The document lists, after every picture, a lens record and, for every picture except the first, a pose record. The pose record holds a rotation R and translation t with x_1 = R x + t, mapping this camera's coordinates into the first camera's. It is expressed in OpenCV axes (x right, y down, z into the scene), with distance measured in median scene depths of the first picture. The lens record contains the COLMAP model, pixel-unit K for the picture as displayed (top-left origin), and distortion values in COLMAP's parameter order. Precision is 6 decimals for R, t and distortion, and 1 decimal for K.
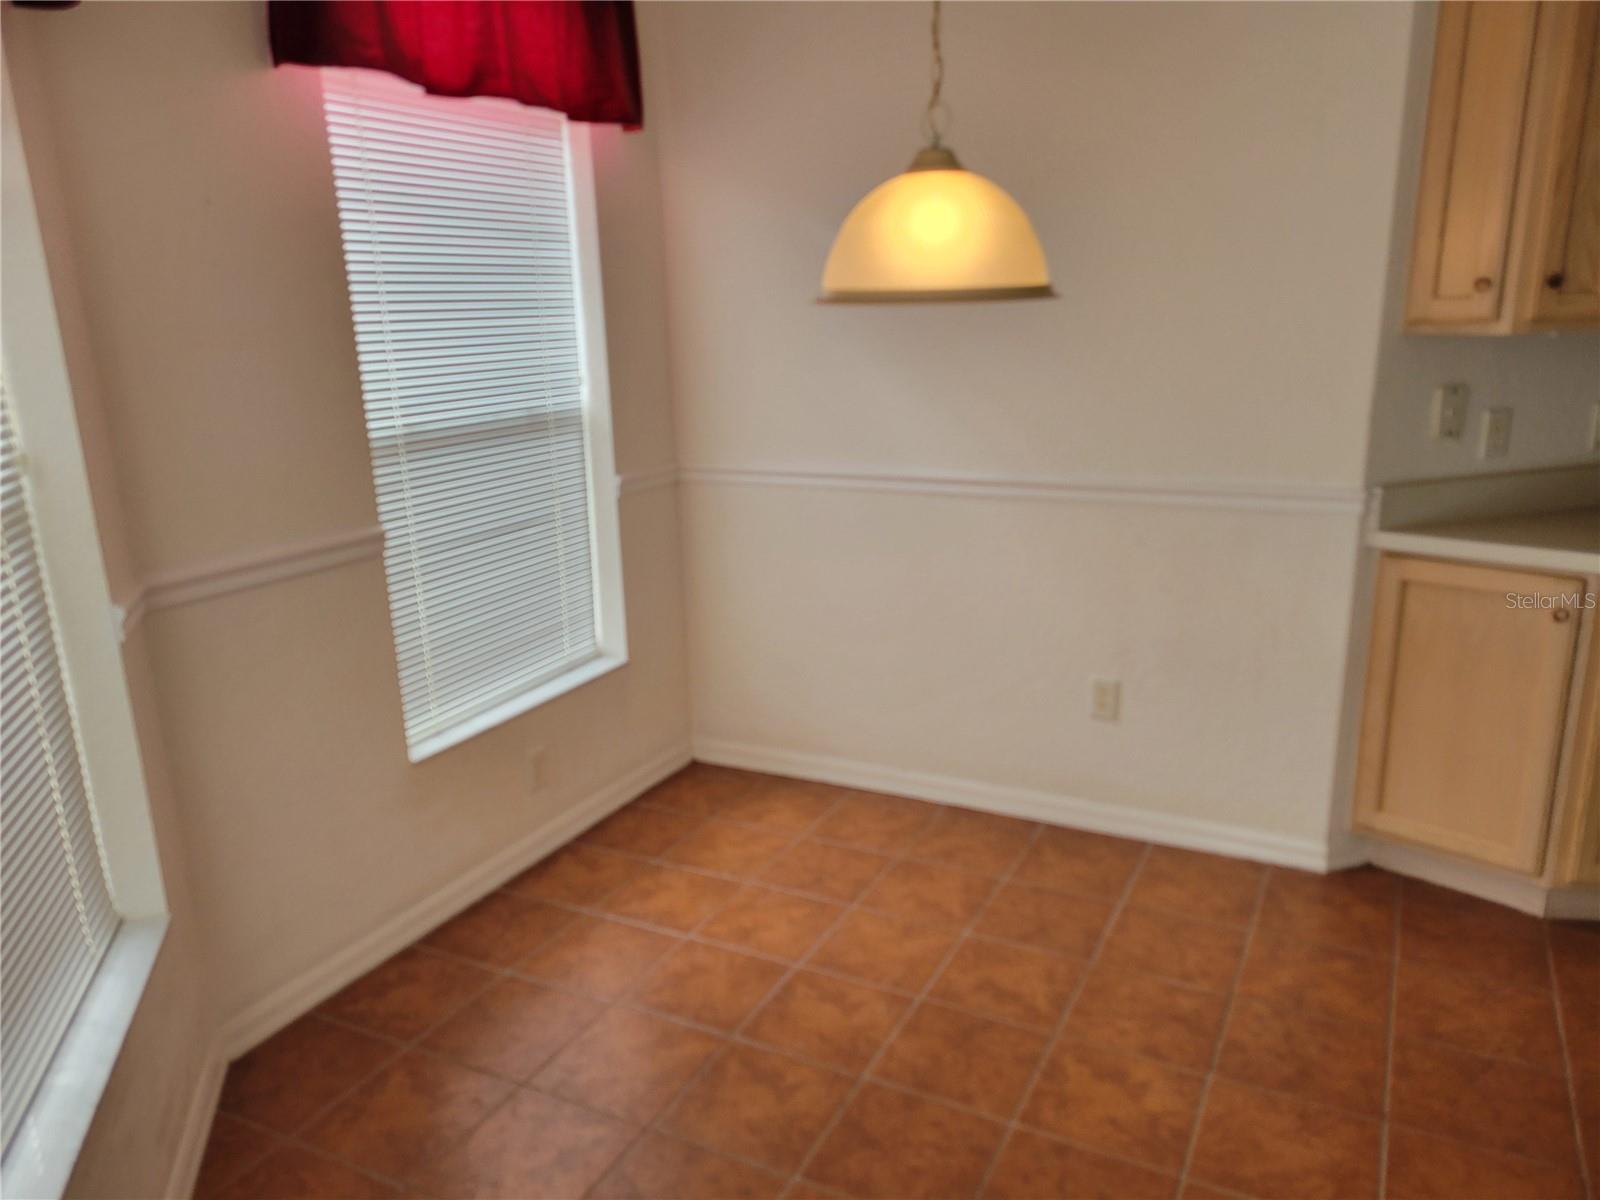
lens RADIAL K [[1174.7, 0, 792.1], [0, 1174.7, 608.3], [0, 0, 1]] dist [0.044008, 0.002247]
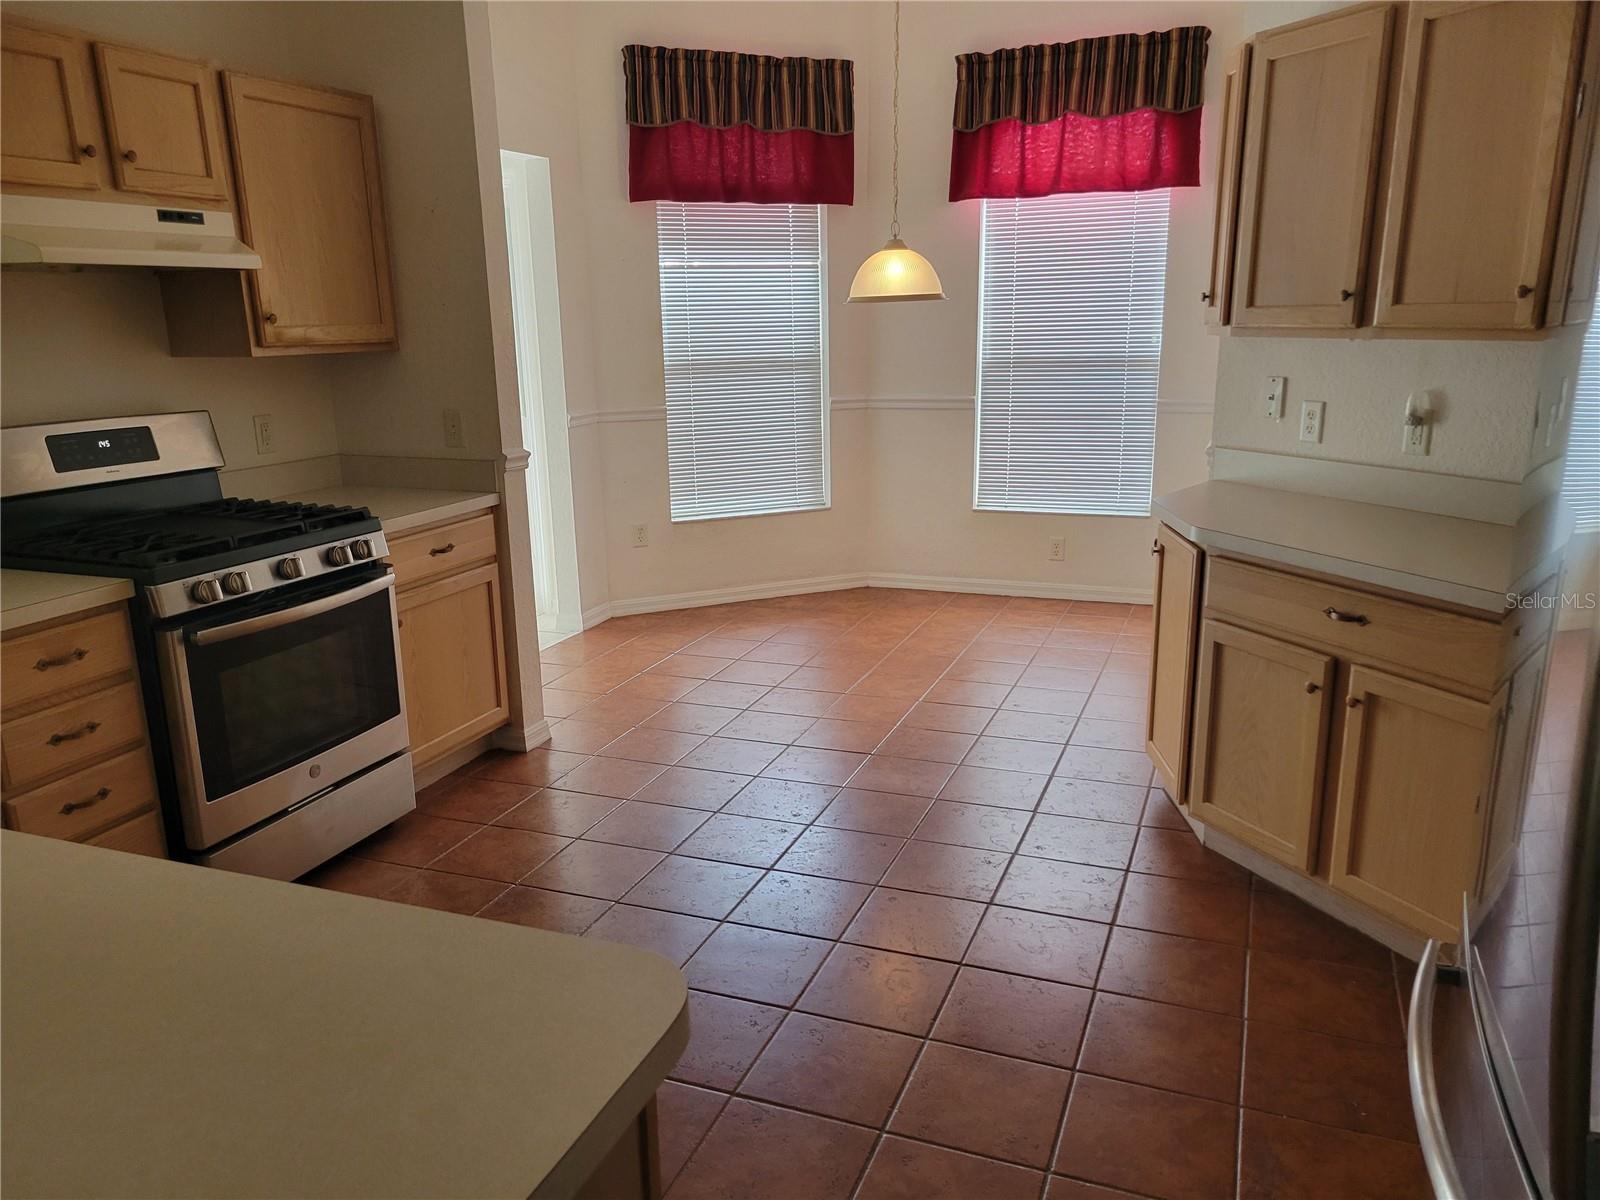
lens RADIAL K [[1174.7, 0, 793.6], [0, 1174.7, 603.0], [0, 0, 1]] dist [0.044008, 0.002247]
pose [[0.115265, 0.268595, -0.956332, 1.901926], [-0.239239, 0.941916, 0.235711, -0.149288], [0.964095, 0.201622, 0.172828, 0.381555]]
